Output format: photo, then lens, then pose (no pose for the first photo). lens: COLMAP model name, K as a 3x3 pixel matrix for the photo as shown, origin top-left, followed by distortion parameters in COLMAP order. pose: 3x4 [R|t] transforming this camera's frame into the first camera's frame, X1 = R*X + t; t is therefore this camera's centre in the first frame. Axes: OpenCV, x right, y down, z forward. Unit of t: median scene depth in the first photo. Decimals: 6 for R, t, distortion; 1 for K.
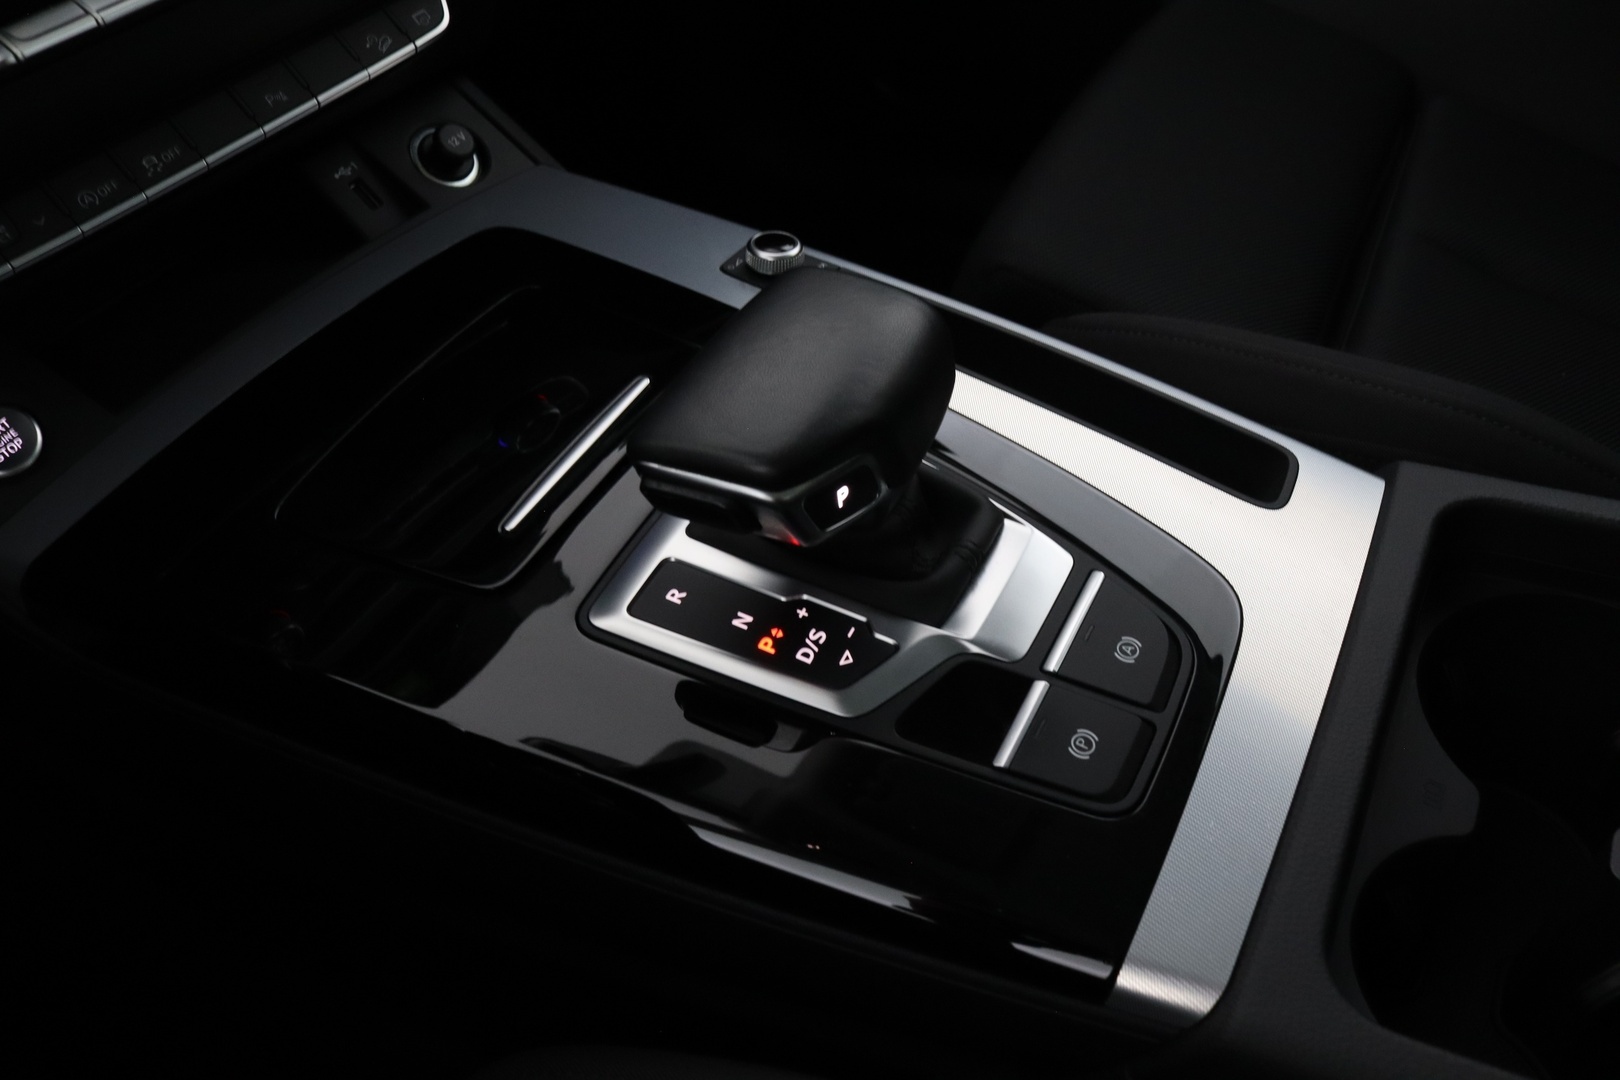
lens RADIAL K [[1327.2, 0, 805.3], [0, 1327.2, 569.2], [0, 0, 1]] dist [-0.135108, 0.013478]
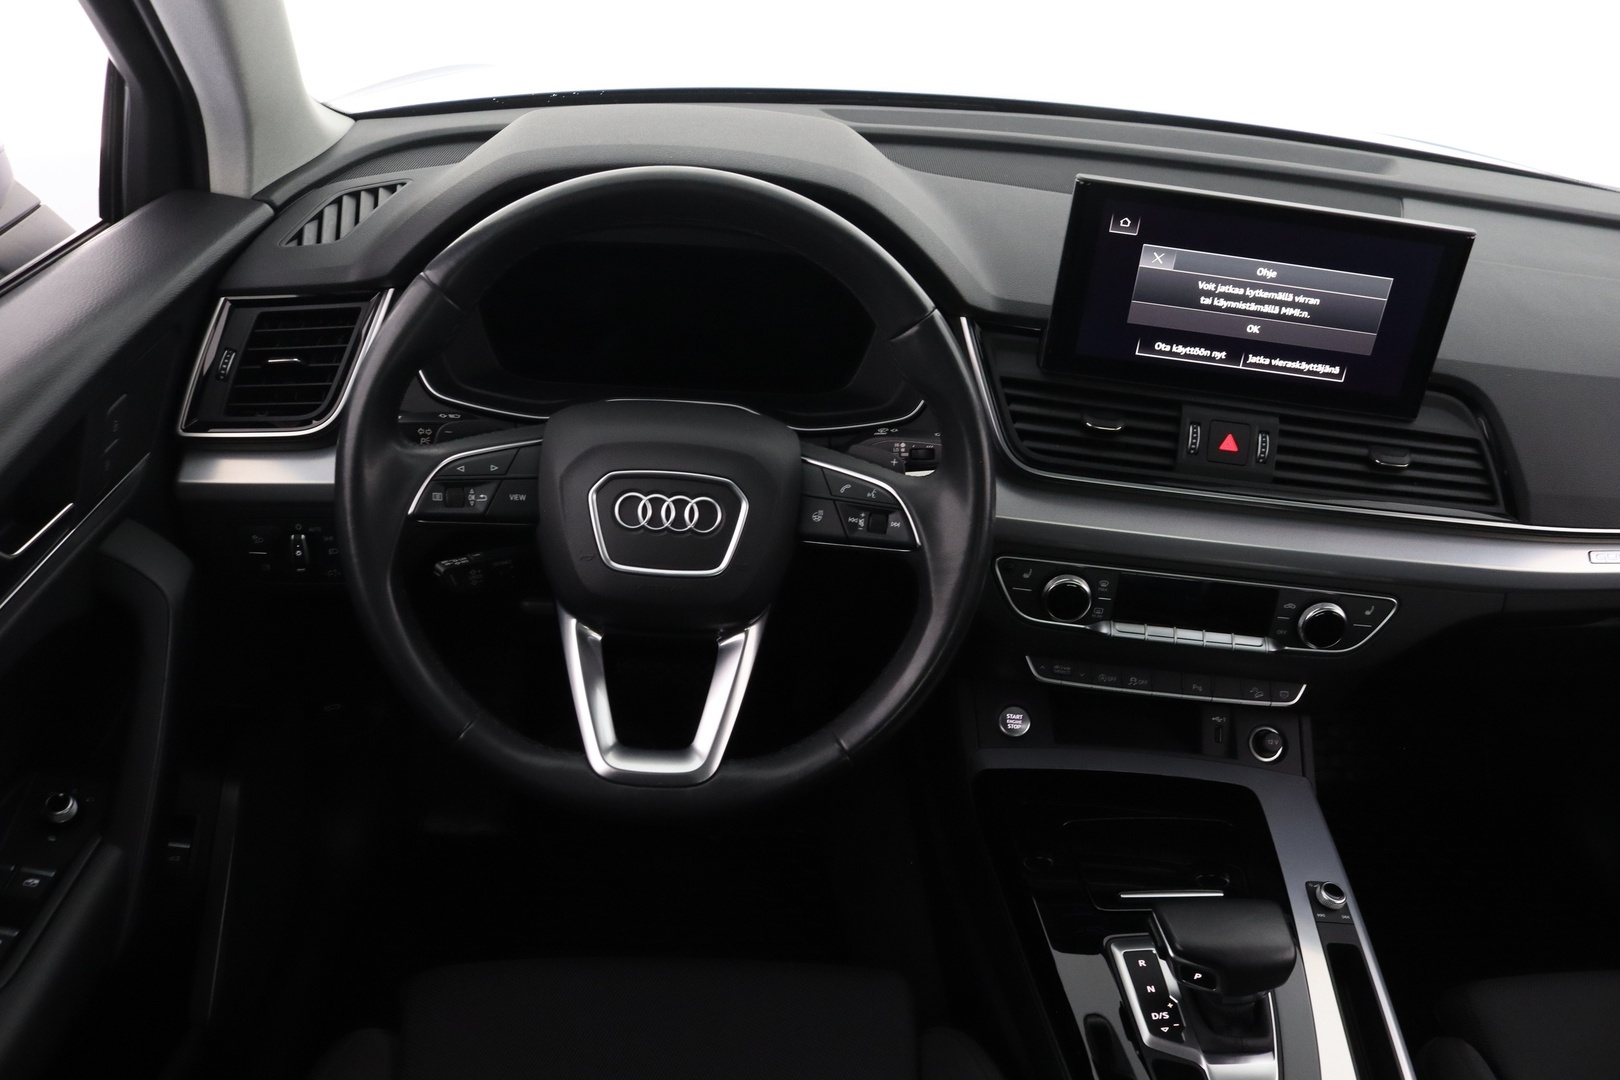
lens RADIAL K [[1327.2, 0, 805.3], [0, 1327.2, 569.2], [0, 0, 1]] dist [-0.135108, 0.013478]
pose [[0.514769, 0.560109, -0.649068, 0.652184], [-0.684519, 0.724347, 0.082186, -0.247766], [0.516184, 0.401993, 0.756278, -1.273280]]
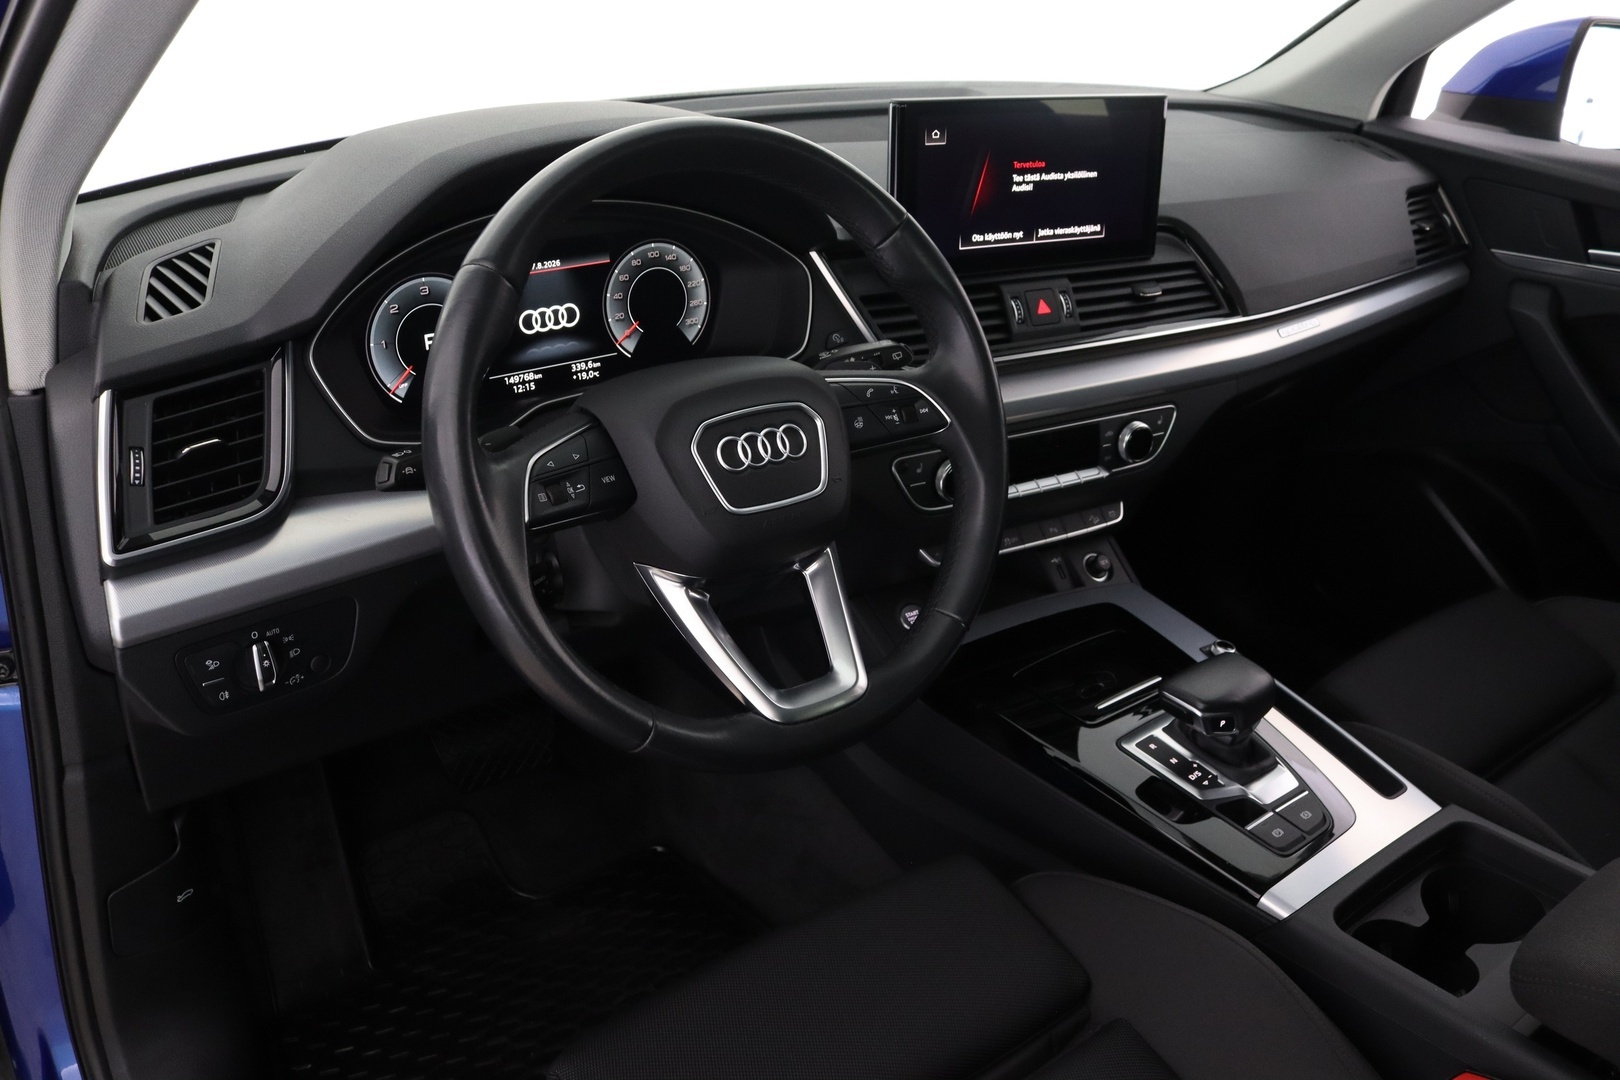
lens RADIAL K [[1327.2, 0, 805.3], [0, 1327.2, 569.2], [0, 0, 1]] dist [-0.135108, 0.013478]
pose [[0.897032, 0.288938, -0.334438, 0.055563], [-0.371400, 0.902990, -0.216035, 0.495154], [0.239574, 0.318000, 0.917322, -1.643481]]
